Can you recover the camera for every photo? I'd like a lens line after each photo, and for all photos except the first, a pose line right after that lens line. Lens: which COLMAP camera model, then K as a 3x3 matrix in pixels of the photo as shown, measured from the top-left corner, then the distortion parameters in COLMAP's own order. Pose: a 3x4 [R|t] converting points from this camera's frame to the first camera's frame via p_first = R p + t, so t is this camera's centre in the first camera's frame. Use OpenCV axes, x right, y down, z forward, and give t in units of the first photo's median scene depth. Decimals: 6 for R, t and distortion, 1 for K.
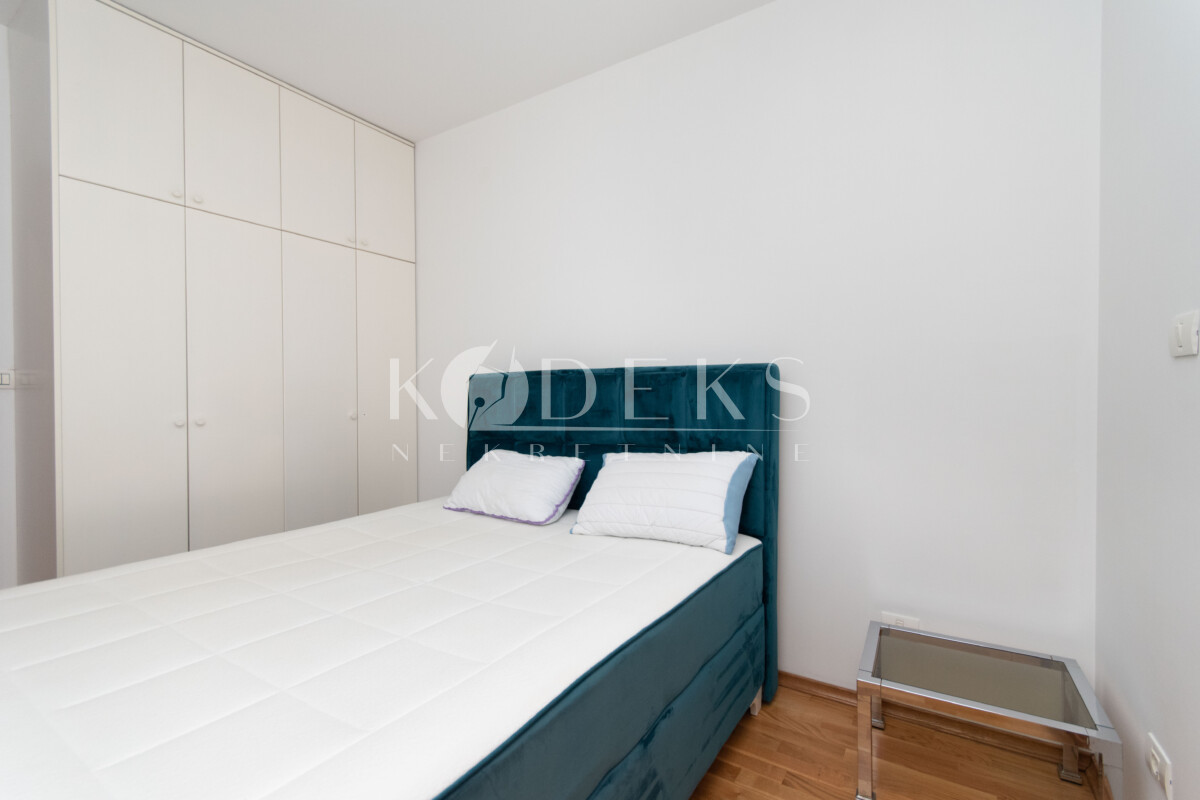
lens RADIAL K [[532.7, 0, 603.5], [0, 532.7, 402.1], [0, 0, 1]] dist [0.000544, 0.000677]
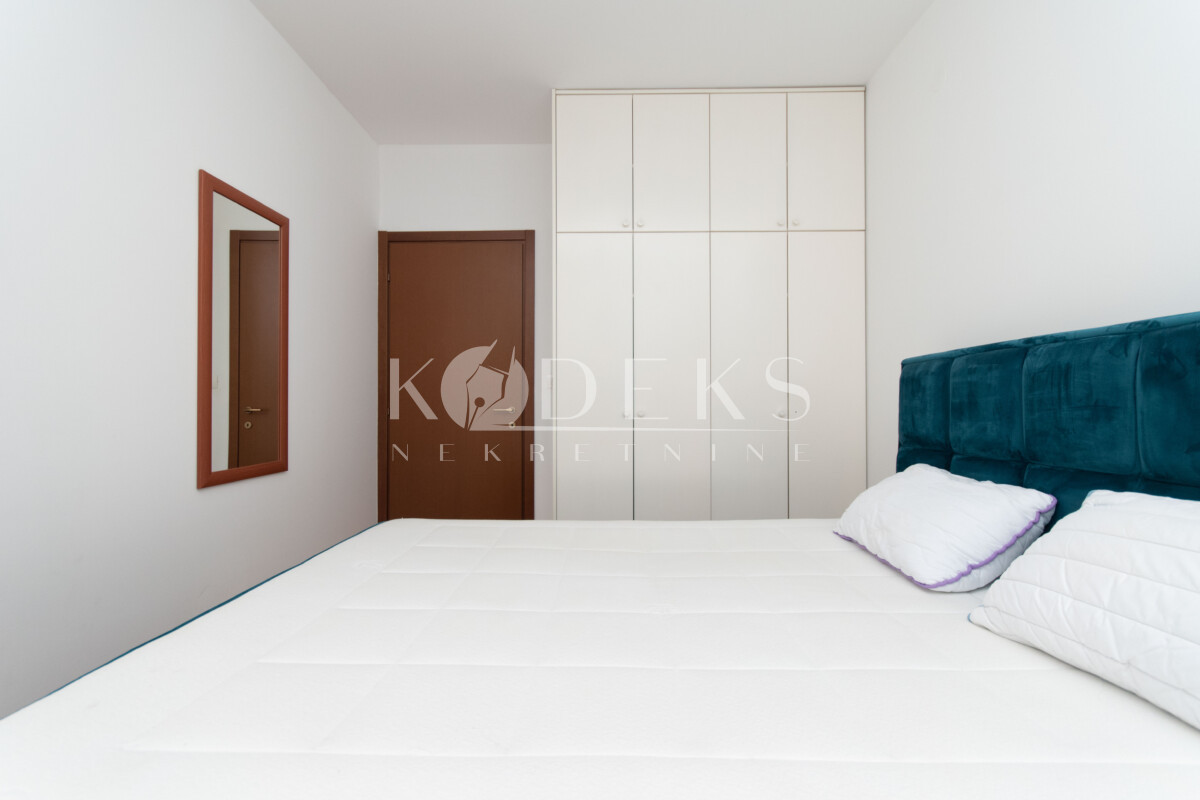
lens RADIAL K [[532.7, 0, 600.8], [0, 532.7, 400.0], [0, 0, 1]] dist [0.000544, 0.000677]
pose [[0.526066, 0.005671, -0.850425, 0.197972], [-0.005550, 0.999979, 0.003235, 0.005350], [0.850425, 0.003018, 0.526087, 0.309887]]
